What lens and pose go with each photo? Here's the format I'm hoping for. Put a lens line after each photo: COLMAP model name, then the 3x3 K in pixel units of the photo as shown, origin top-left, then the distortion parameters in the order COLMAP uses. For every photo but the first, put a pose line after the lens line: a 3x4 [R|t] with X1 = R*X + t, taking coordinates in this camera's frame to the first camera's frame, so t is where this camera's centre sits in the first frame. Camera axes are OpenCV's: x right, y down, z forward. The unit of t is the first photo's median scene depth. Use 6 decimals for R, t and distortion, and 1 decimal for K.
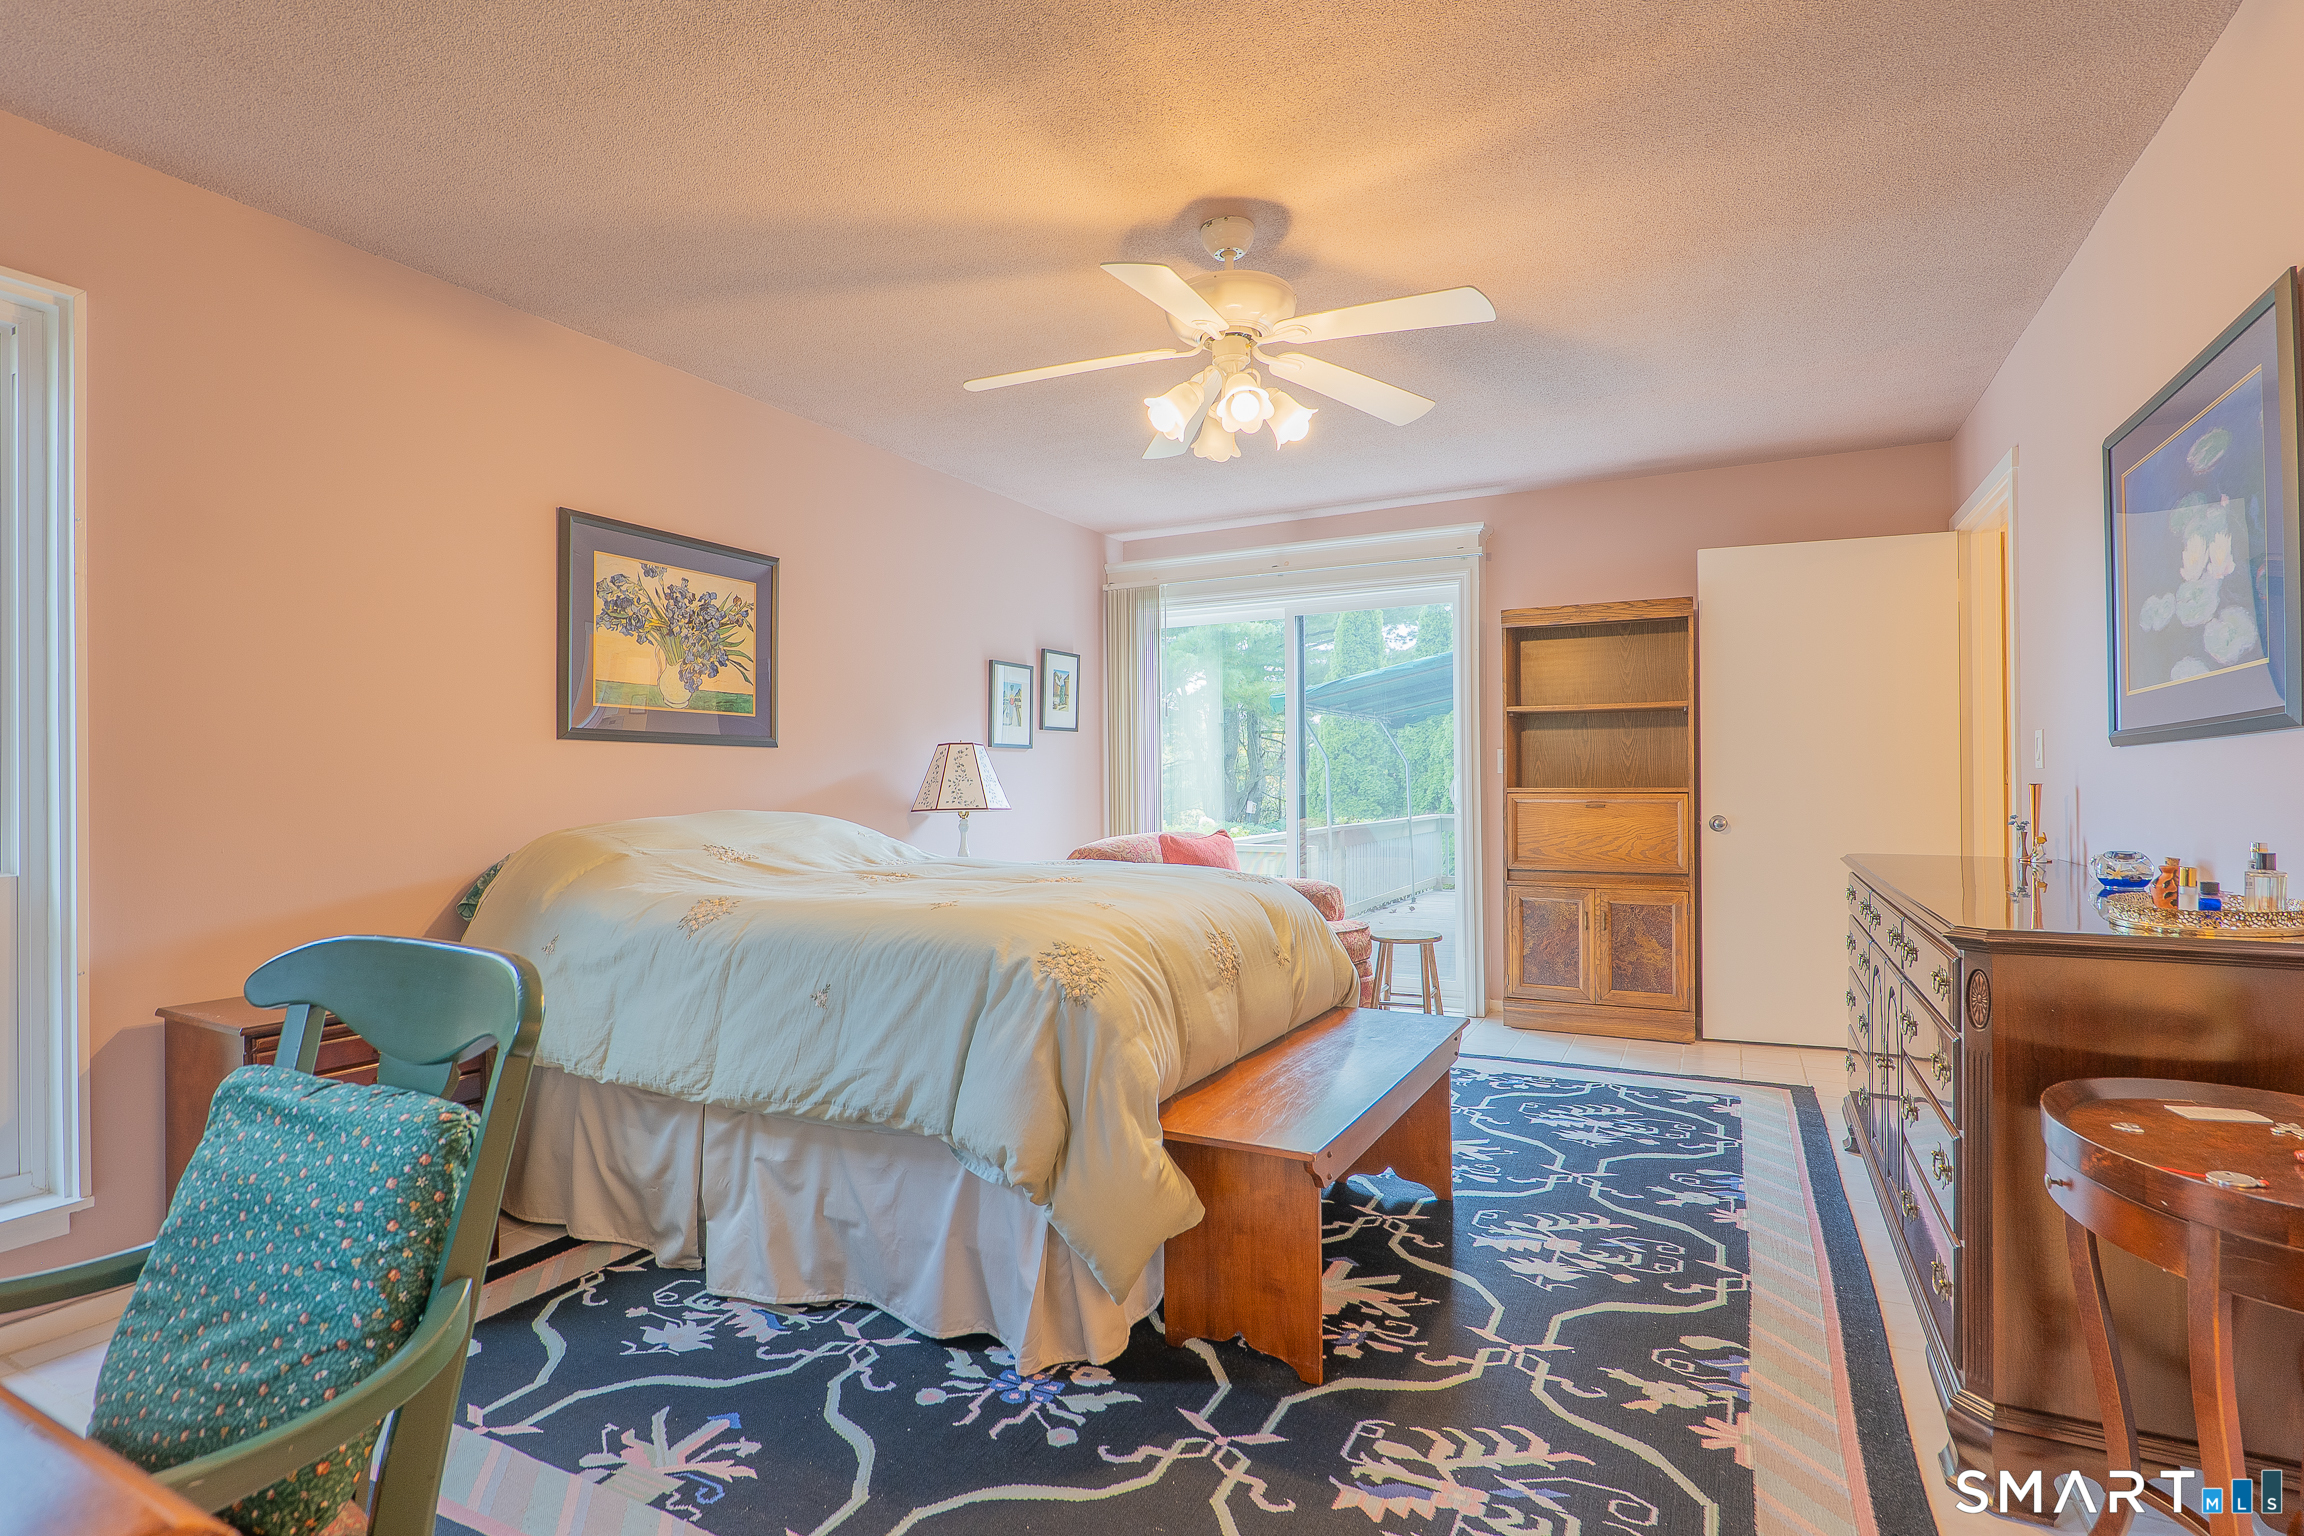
lens RADIAL K [[1100.7, 0, 1164.4], [0, 1100.7, 771.4], [0, 0, 1]] dist [-0.023439, 0.007888]
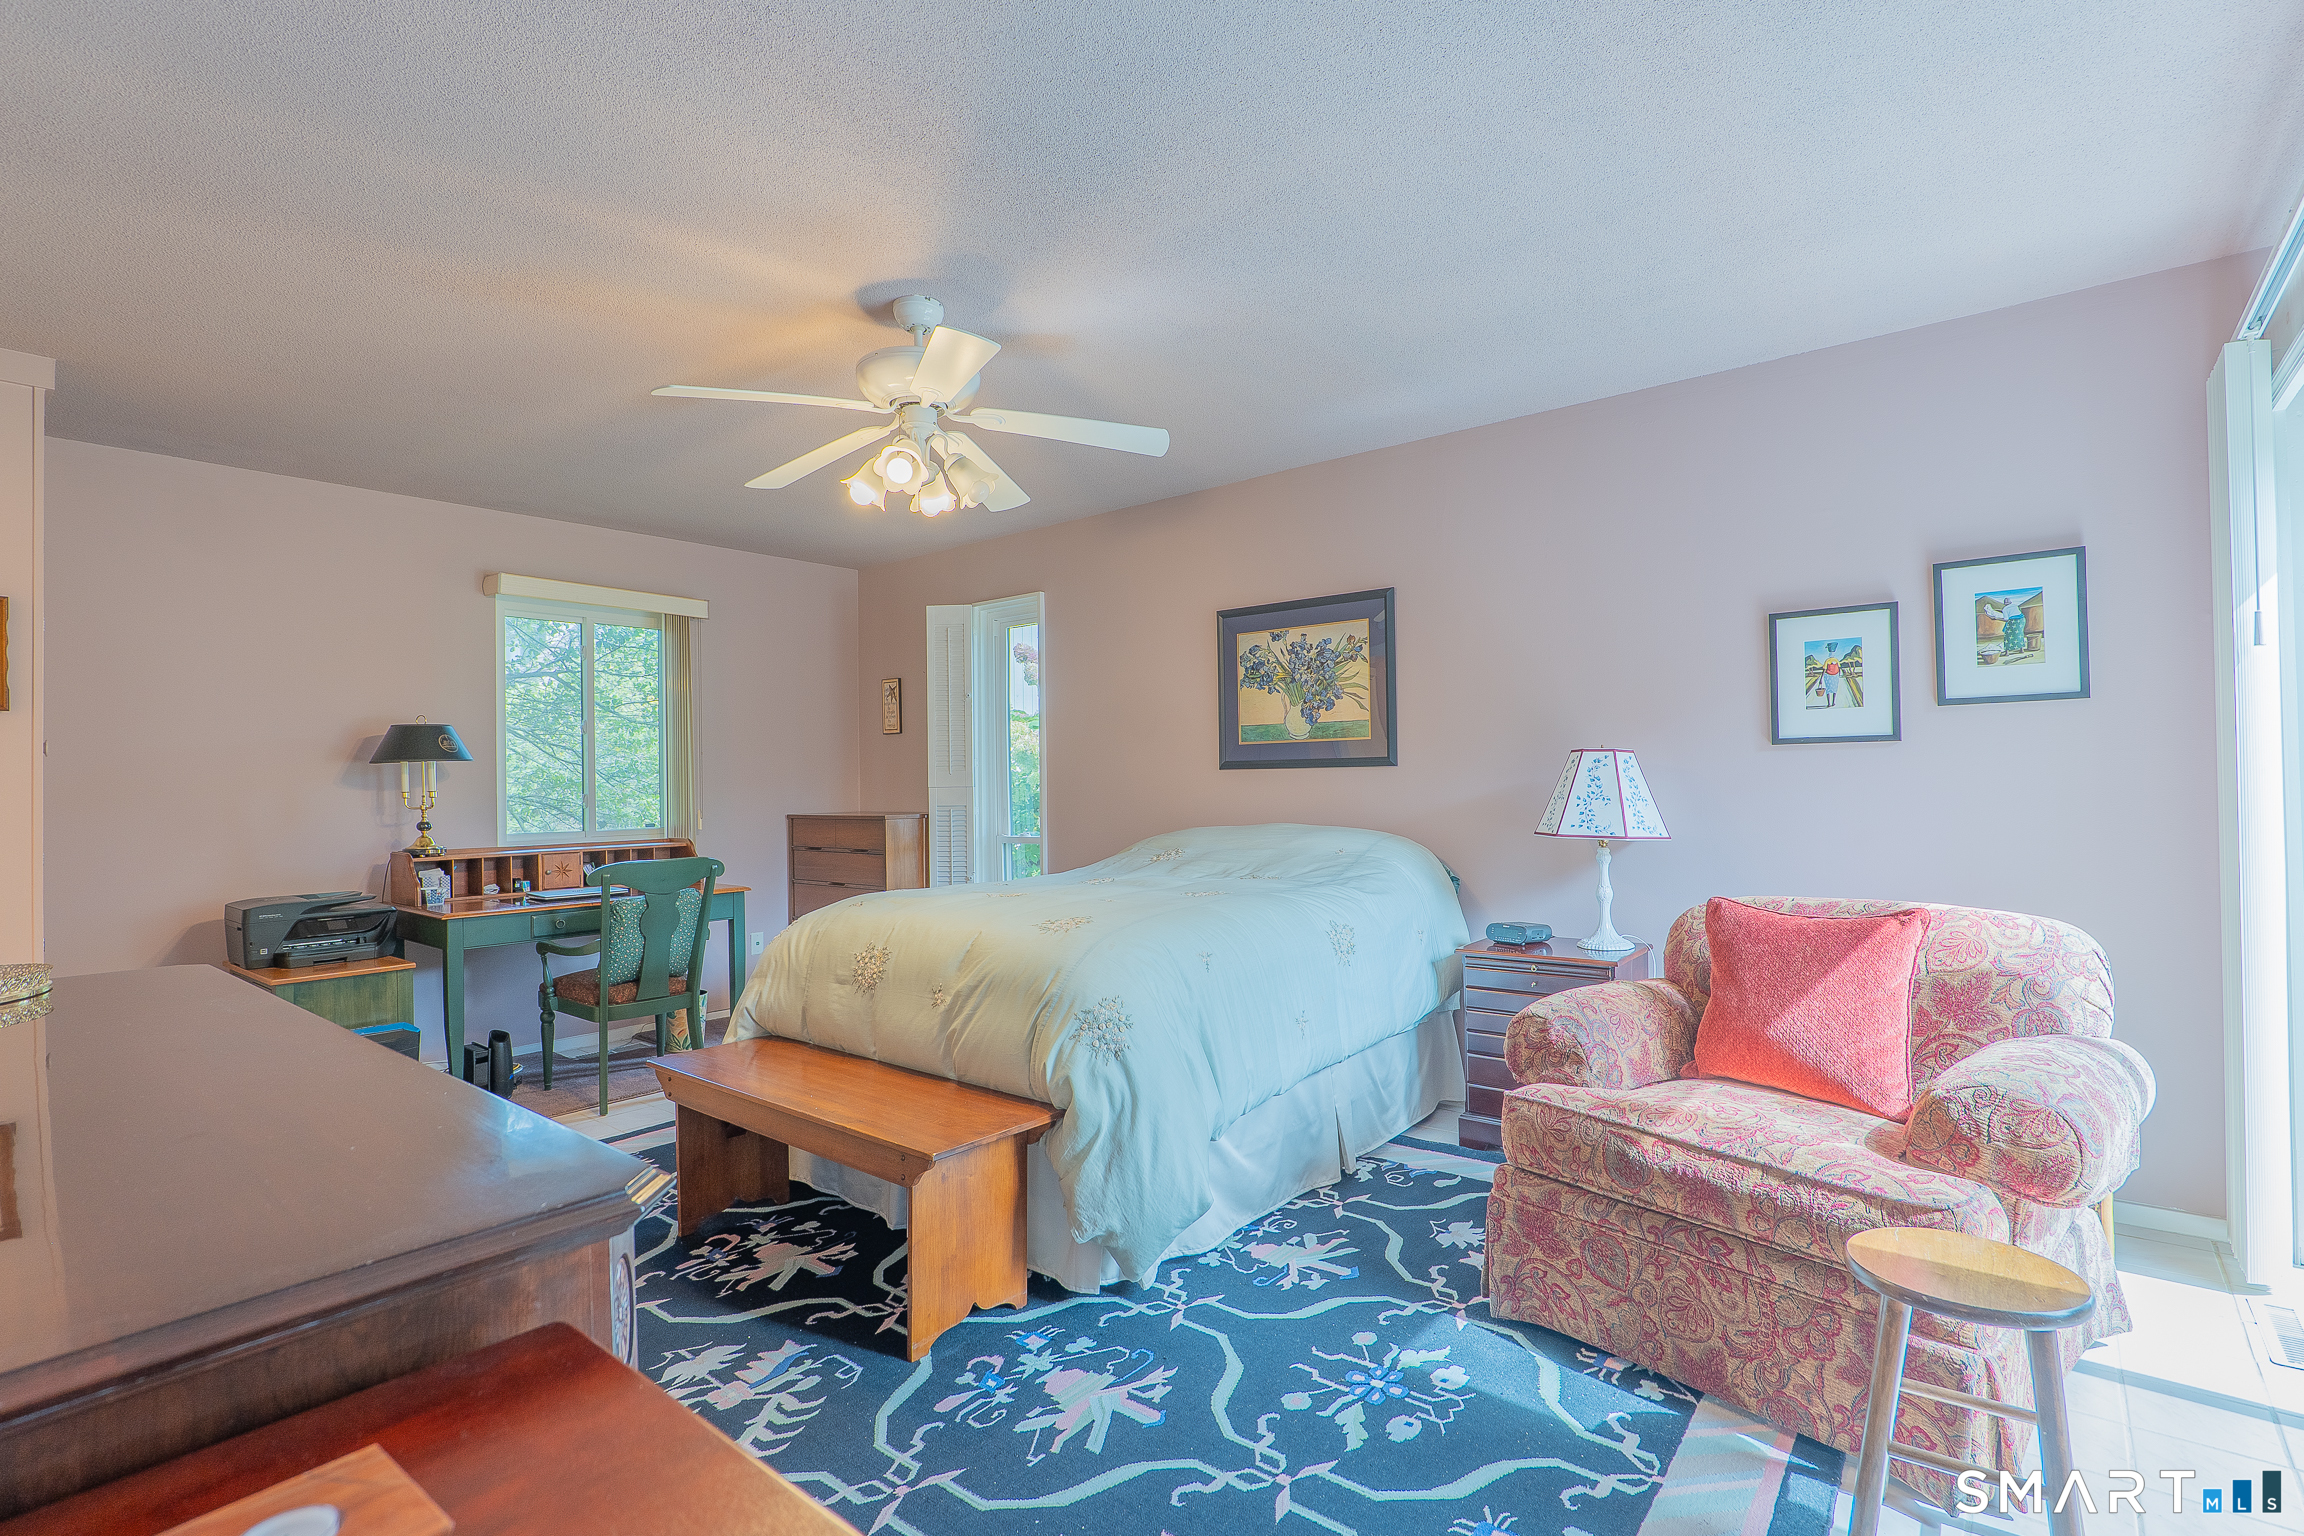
lens RADIAL K [[1100.7, 0, 1164.4], [0, 1100.7, 771.4], [0, 0, 1]] dist [-0.023439, 0.007888]
pose [[-0.213289, -0.000674, -0.976989, 0.874723], [0.028571, 0.999568, -0.006927, -0.018560], [0.976571, -0.029391, -0.213177, 1.200080]]
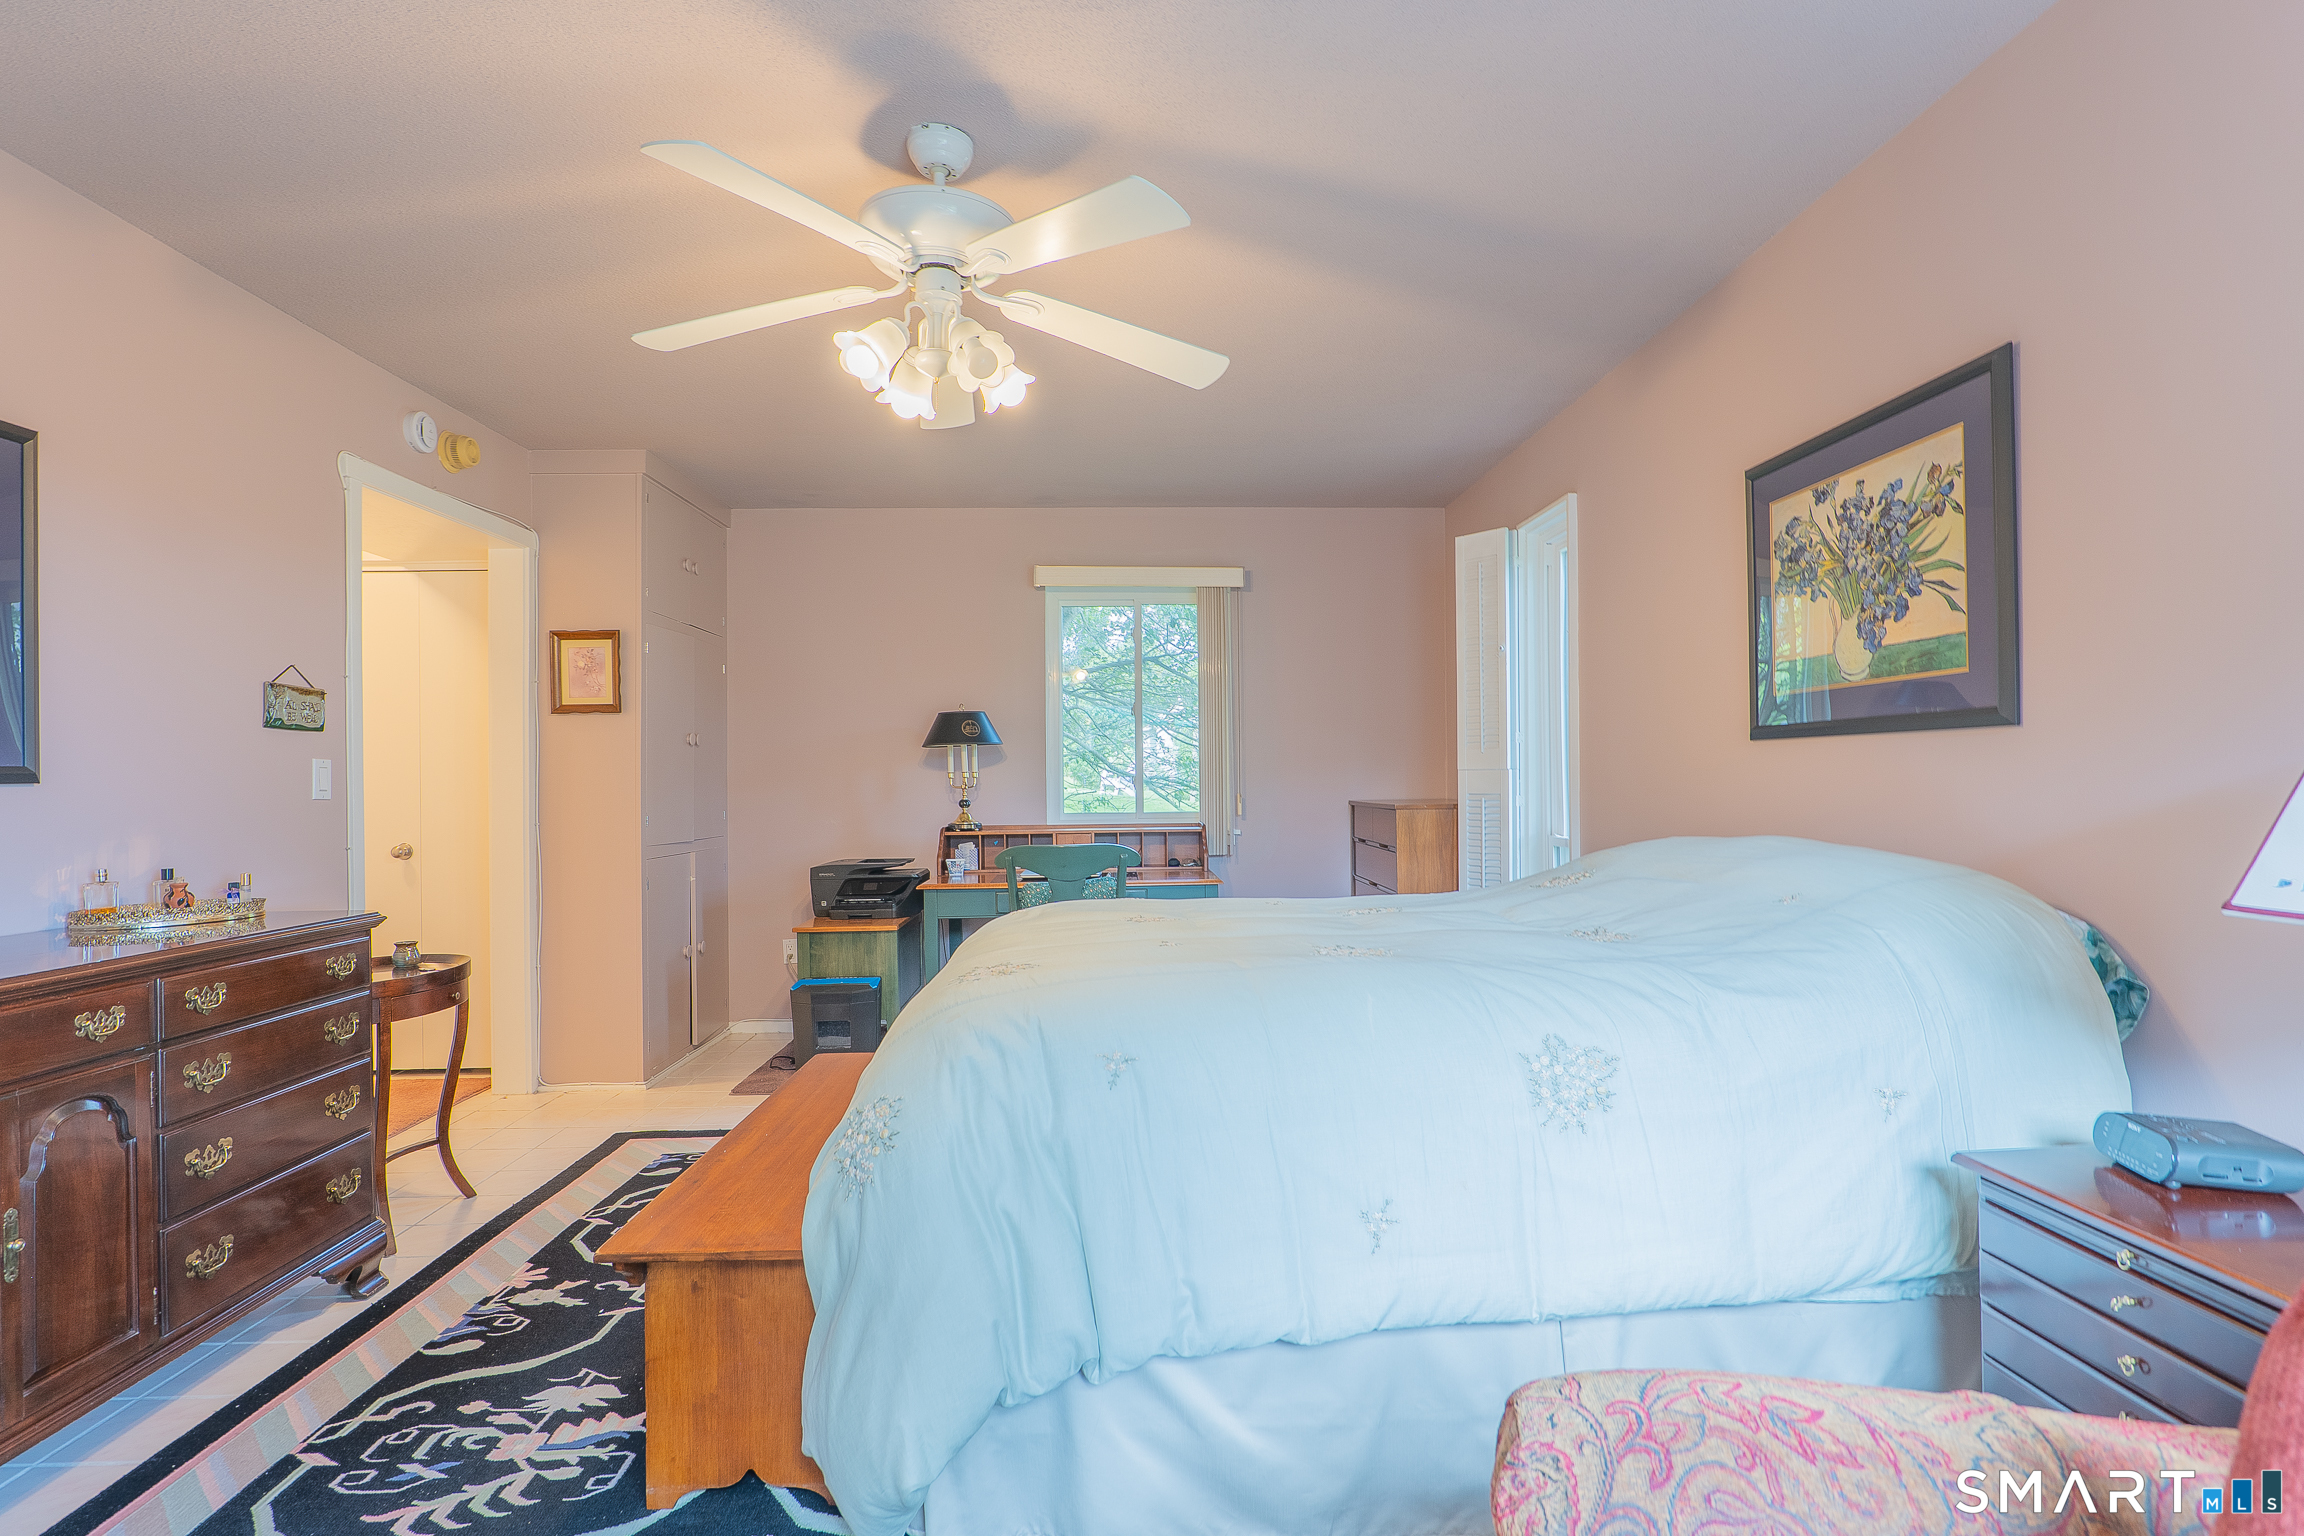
lens RADIAL K [[1124.6, 0, 1149.6], [0, 1124.6, 773.5], [0, 0, 1]] dist [-0.026366, 0.009911]
pose [[-0.874072, 0.011592, -0.485657, 0.278839], [0.020893, 0.999687, -0.013741, -0.001273], [0.485346, -0.022157, -0.874041, 1.486691]]
